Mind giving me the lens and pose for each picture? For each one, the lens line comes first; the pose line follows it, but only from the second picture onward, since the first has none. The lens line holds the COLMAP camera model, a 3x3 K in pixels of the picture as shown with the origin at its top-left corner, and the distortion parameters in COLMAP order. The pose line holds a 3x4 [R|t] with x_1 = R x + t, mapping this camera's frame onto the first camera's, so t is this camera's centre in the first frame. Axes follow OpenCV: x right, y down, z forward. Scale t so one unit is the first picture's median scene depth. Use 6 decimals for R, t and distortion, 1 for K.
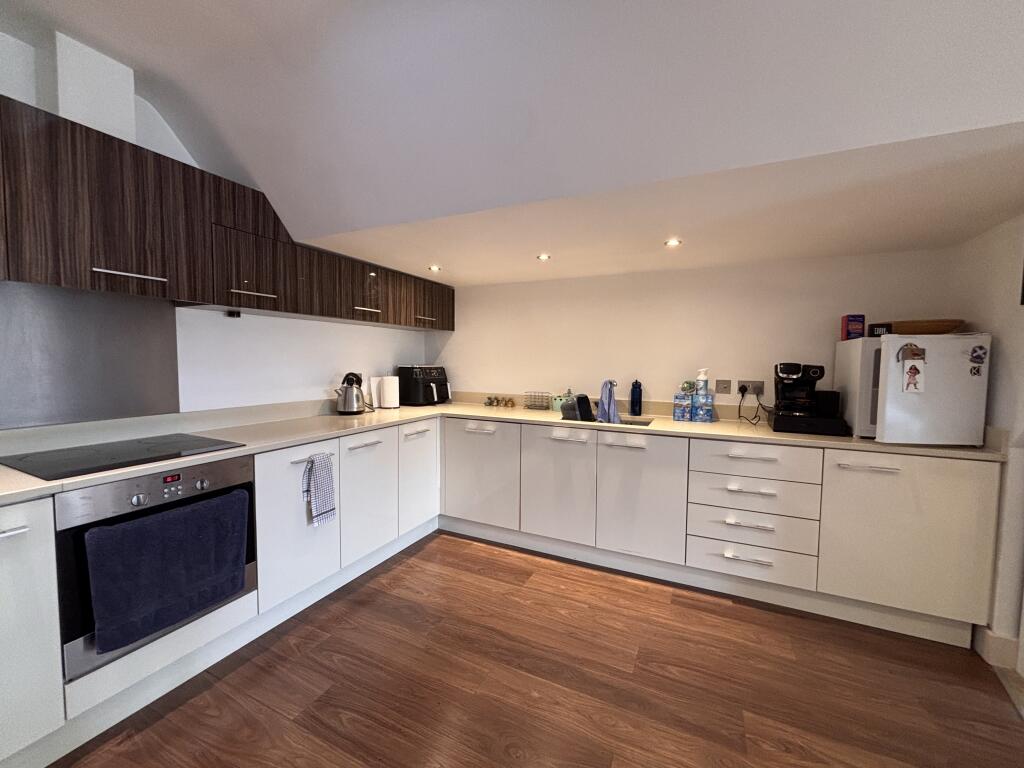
lens RADIAL K [[412.2, 0, 512.9], [0, 412.2, 384.6], [0, 0, 1]] dist [0.002255, -0.000852]
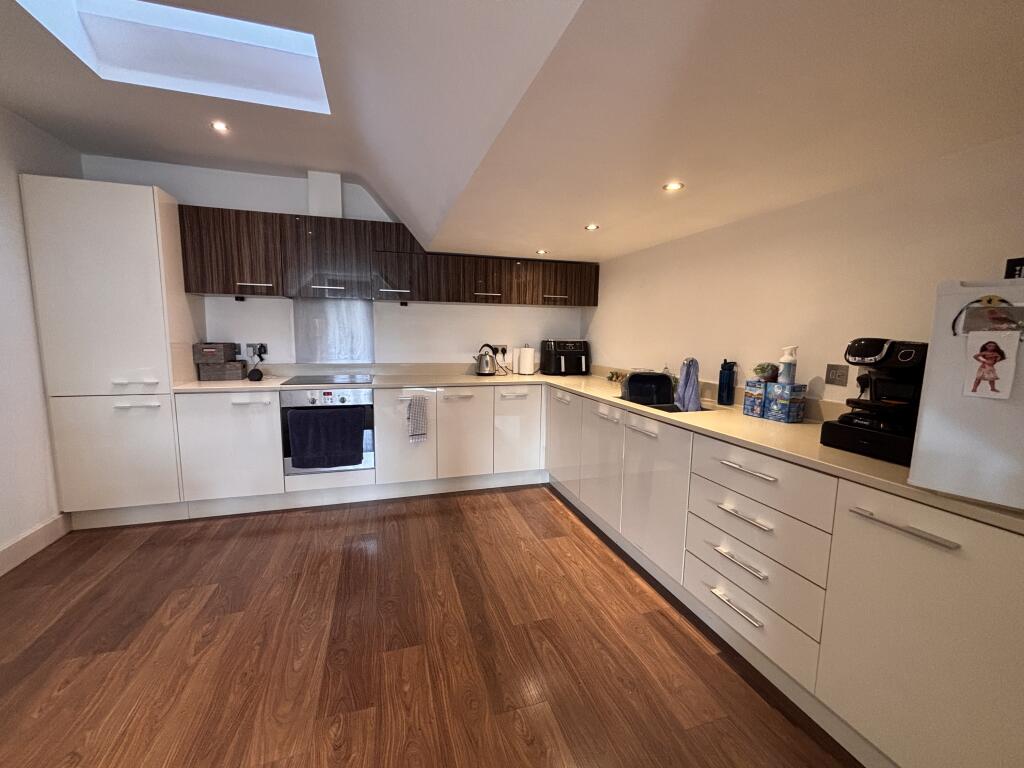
lens RADIAL K [[412.2, 0, 512.1], [0, 412.2, 386.3], [0, 0, 1]] dist [0.002255, -0.000852]
pose [[0.682905, 0.093032, -0.724559, 0.710699], [-0.049612, 0.995474, 0.081058, -0.004795], [0.728820, -0.019408, 0.684430, 0.192630]]
